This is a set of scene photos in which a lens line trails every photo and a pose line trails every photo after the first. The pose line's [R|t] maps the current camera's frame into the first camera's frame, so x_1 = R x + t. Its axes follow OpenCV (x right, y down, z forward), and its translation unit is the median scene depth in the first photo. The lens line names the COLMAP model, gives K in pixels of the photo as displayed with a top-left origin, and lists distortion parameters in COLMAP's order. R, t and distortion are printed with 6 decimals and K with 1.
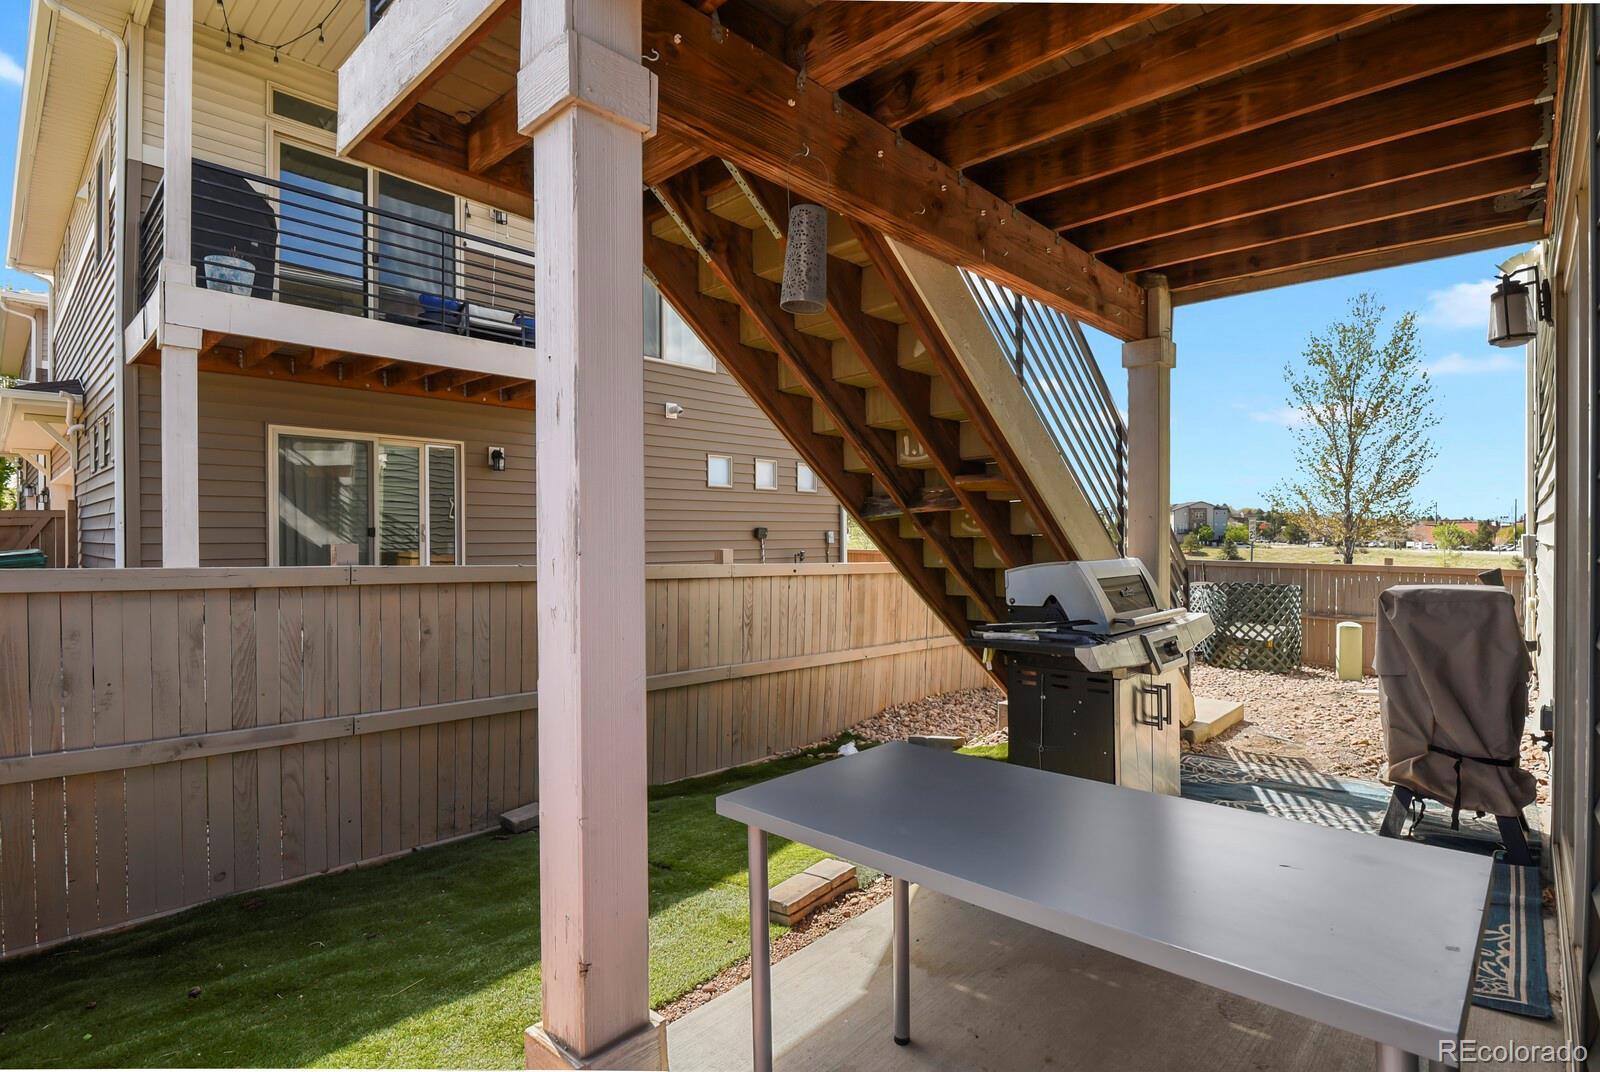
lens RADIAL K [[788.9, 0, 815.9], [0, 788.9, 540.0], [0, 0, 1]] dist [-0.021031, -0.001160]
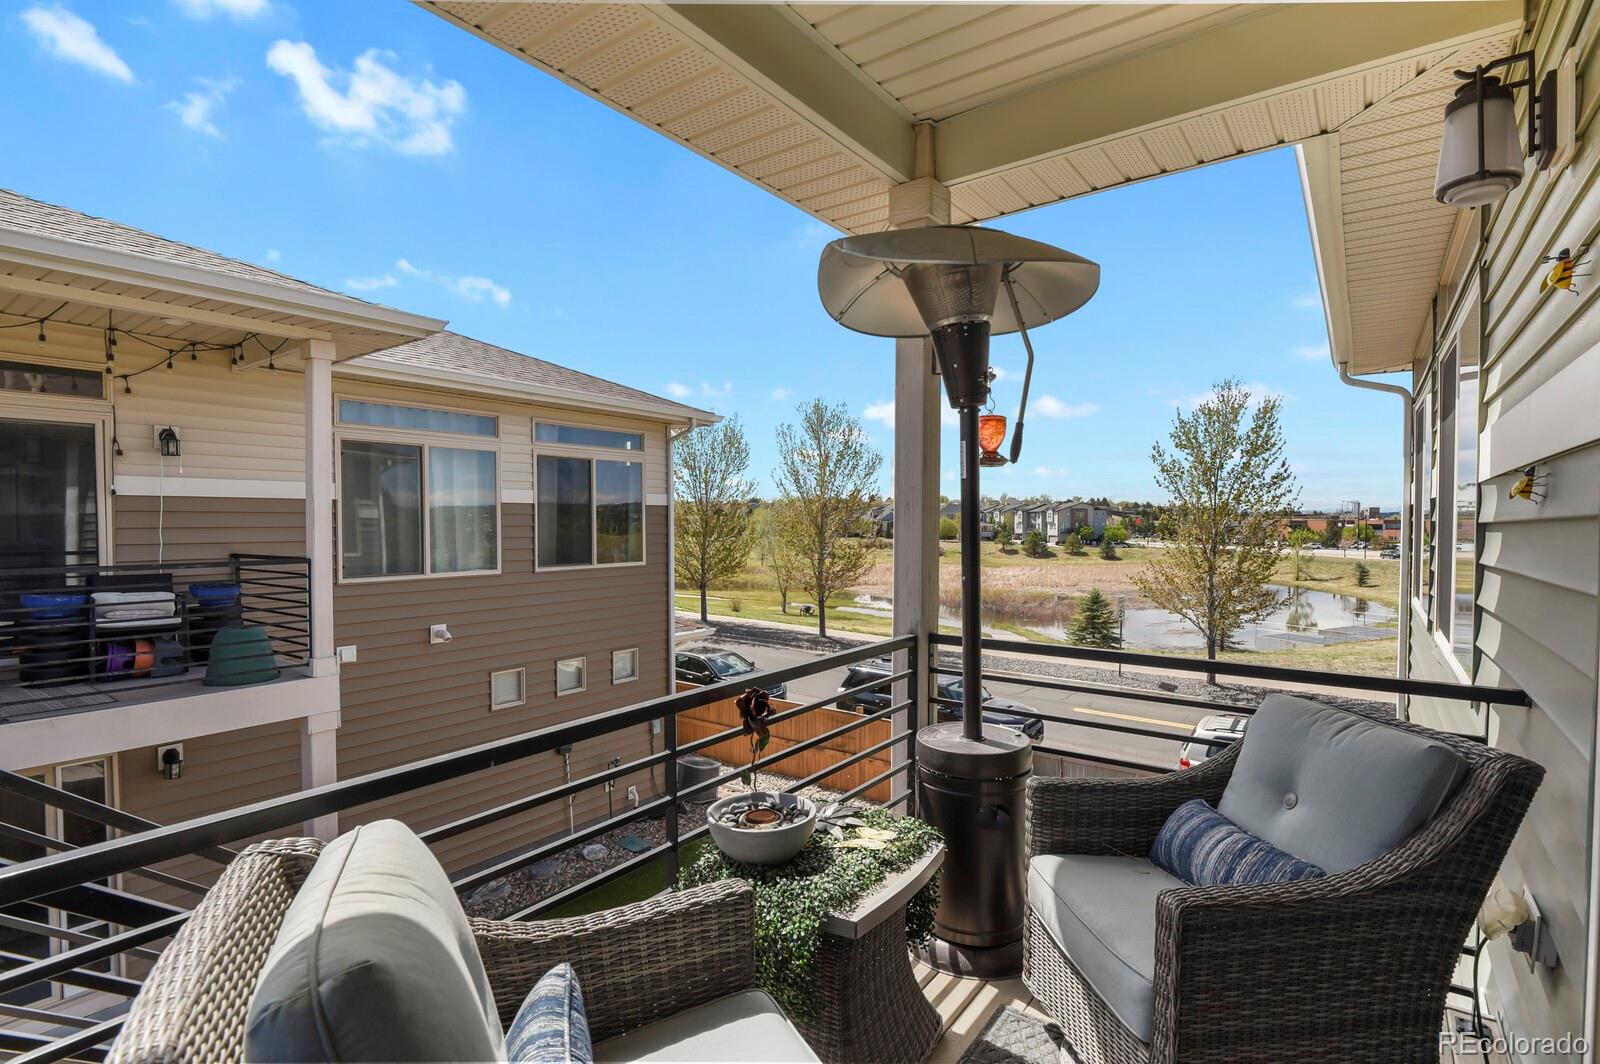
lens RADIAL K [[781.4, 0, 809.5], [0, 781.4, 535.5], [0, 0, 1]] dist [-0.015938, -0.001472]
pose [[0.993028, 0.000617, 0.117875, 0.048112], [-0.001699, 0.999957, 0.009076, -0.124147], [-0.117865, -0.009213, 0.992987, 0.065201]]
